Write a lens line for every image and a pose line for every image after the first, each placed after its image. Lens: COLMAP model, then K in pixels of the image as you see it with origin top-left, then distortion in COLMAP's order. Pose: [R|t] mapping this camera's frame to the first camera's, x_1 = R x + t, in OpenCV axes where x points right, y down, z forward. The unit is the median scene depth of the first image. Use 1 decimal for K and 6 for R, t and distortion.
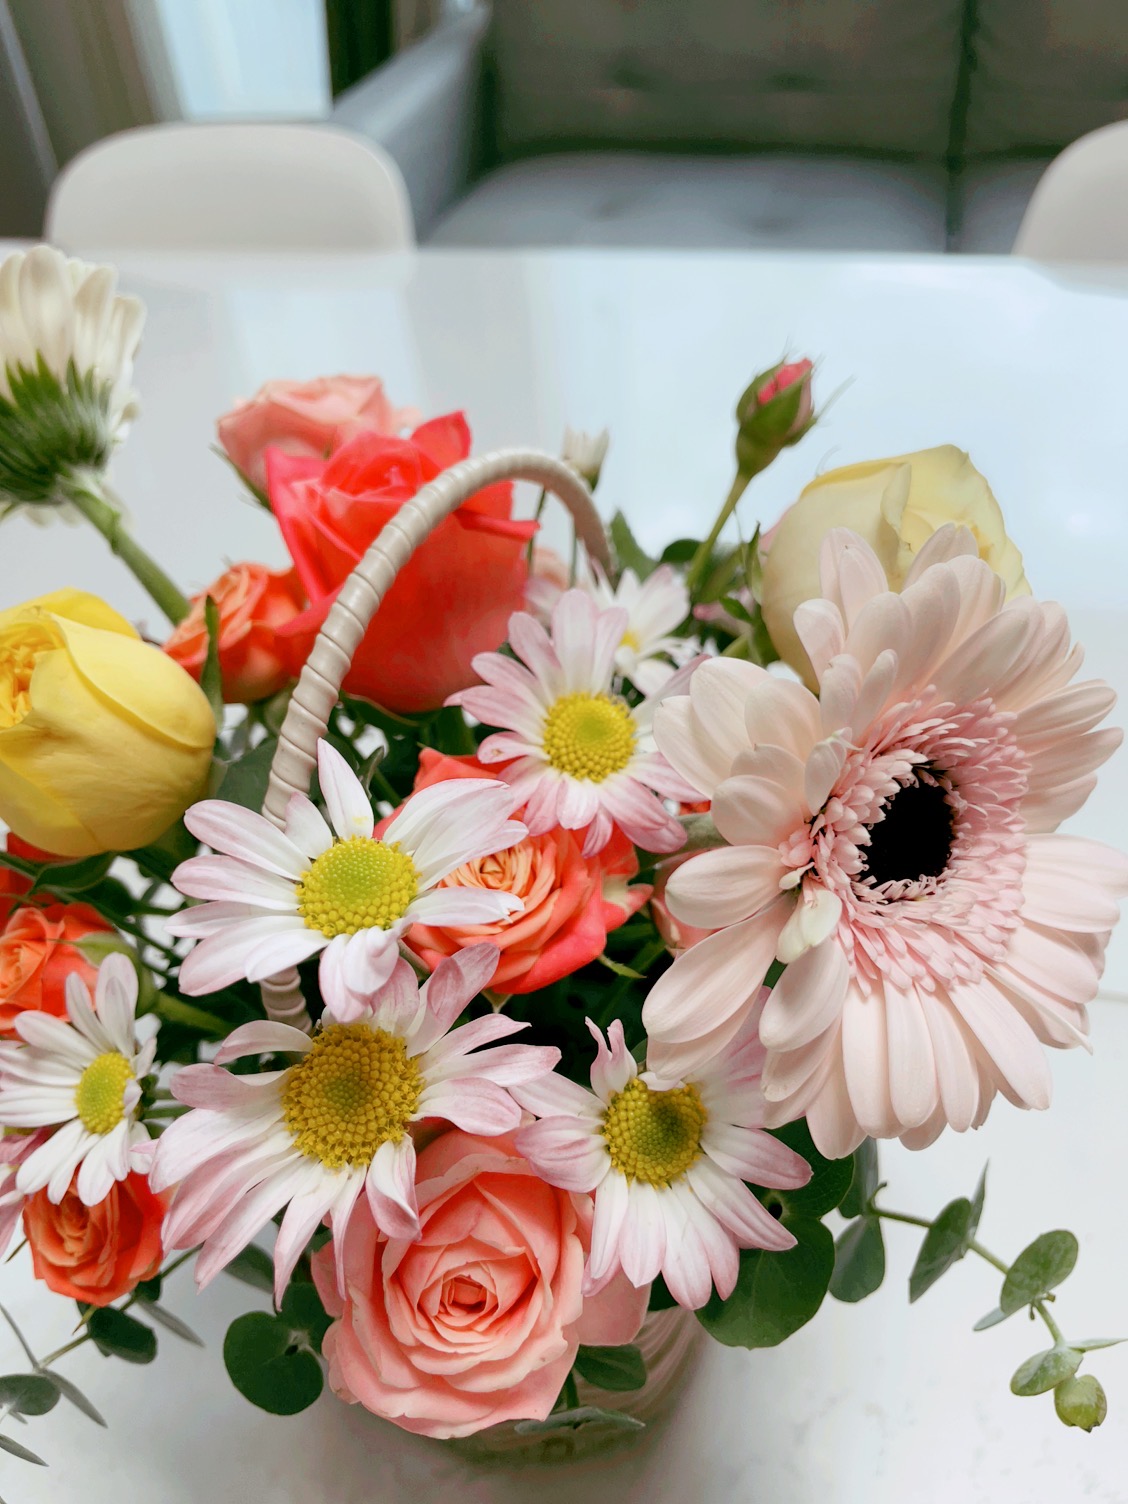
lens RADIAL K [[1178.2, 0, 566.8], [0, 1178.2, 743.2], [0, 0, 1]] dist [0.084728, -0.151188]
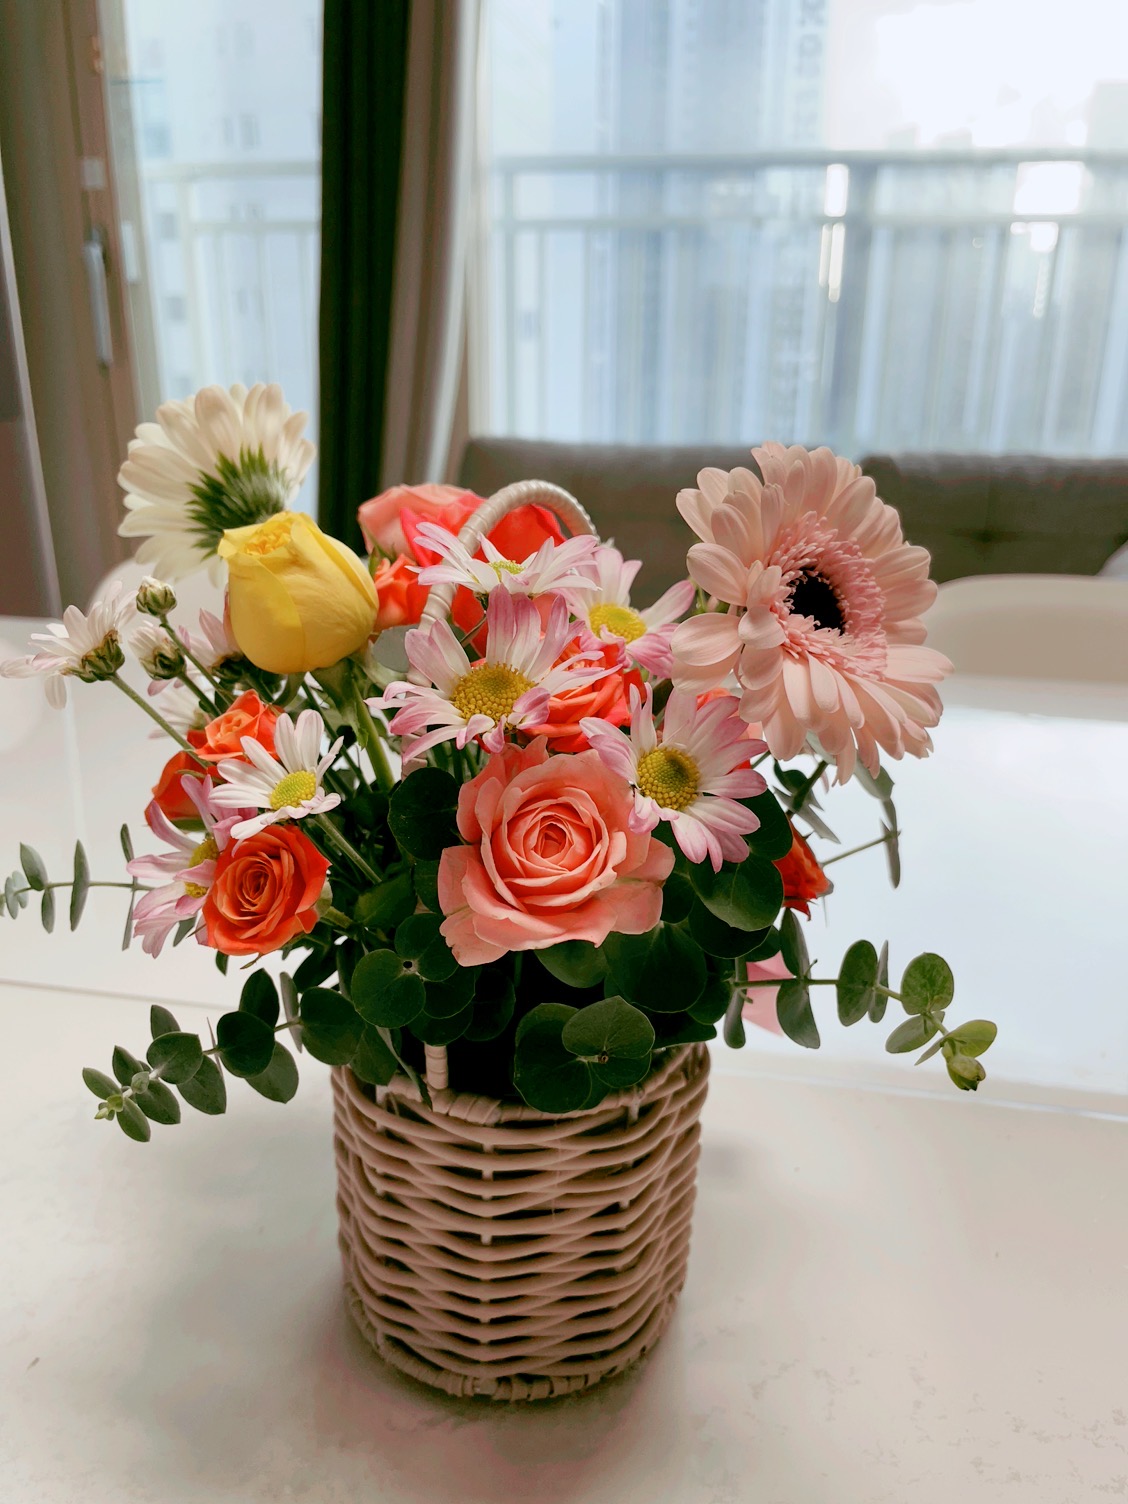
lens RADIAL K [[1171.6, 0, 564.0], [0, 1171.6, 752.0], [0, 0, 1]] dist [0.107211, -0.181708]
pose [[0.996432, 0.058339, 0.060986, -0.145380], [-0.029797, 0.919260, -0.392522, 0.818501], [-0.078961, 0.389304, 0.917719, -0.394354]]
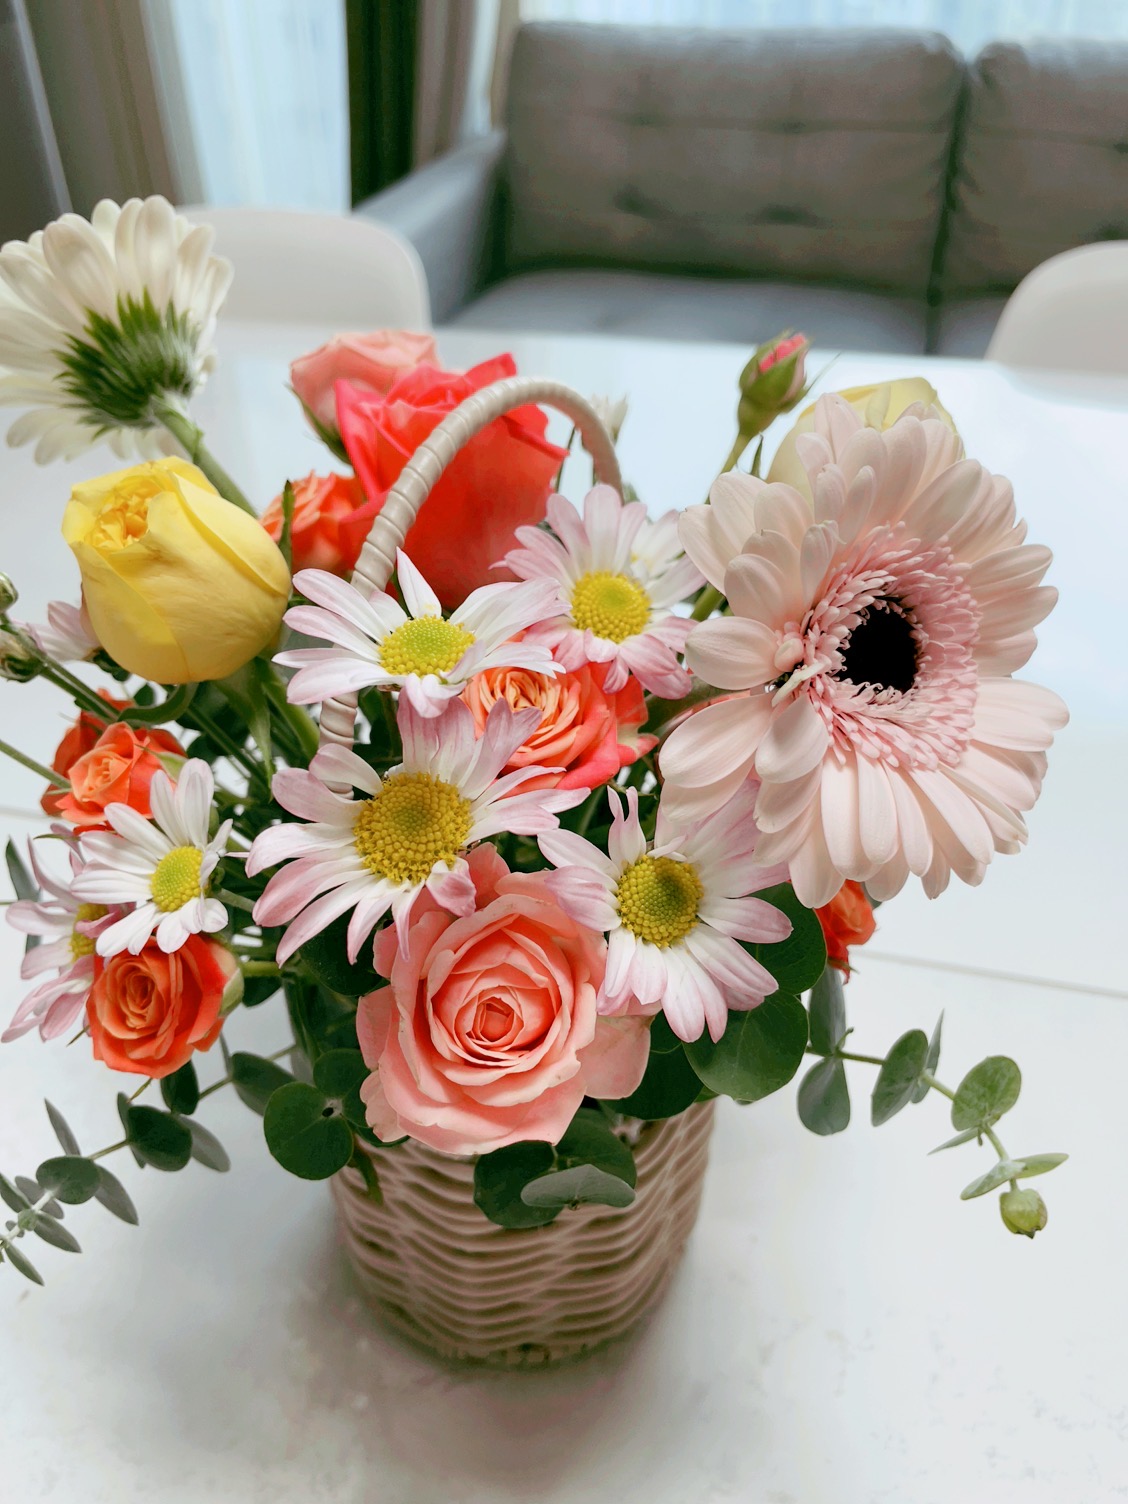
lens RADIAL K [[1178.2, 0, 566.8], [0, 1178.2, 743.2], [0, 0, 1]] dist [0.084728, -0.151188]
pose [[0.998659, 0.047897, 0.019663, -0.043203], [-0.045867, 0.994593, -0.093167, 0.255460], [-0.024019, 0.092140, 0.995456, -0.160913]]
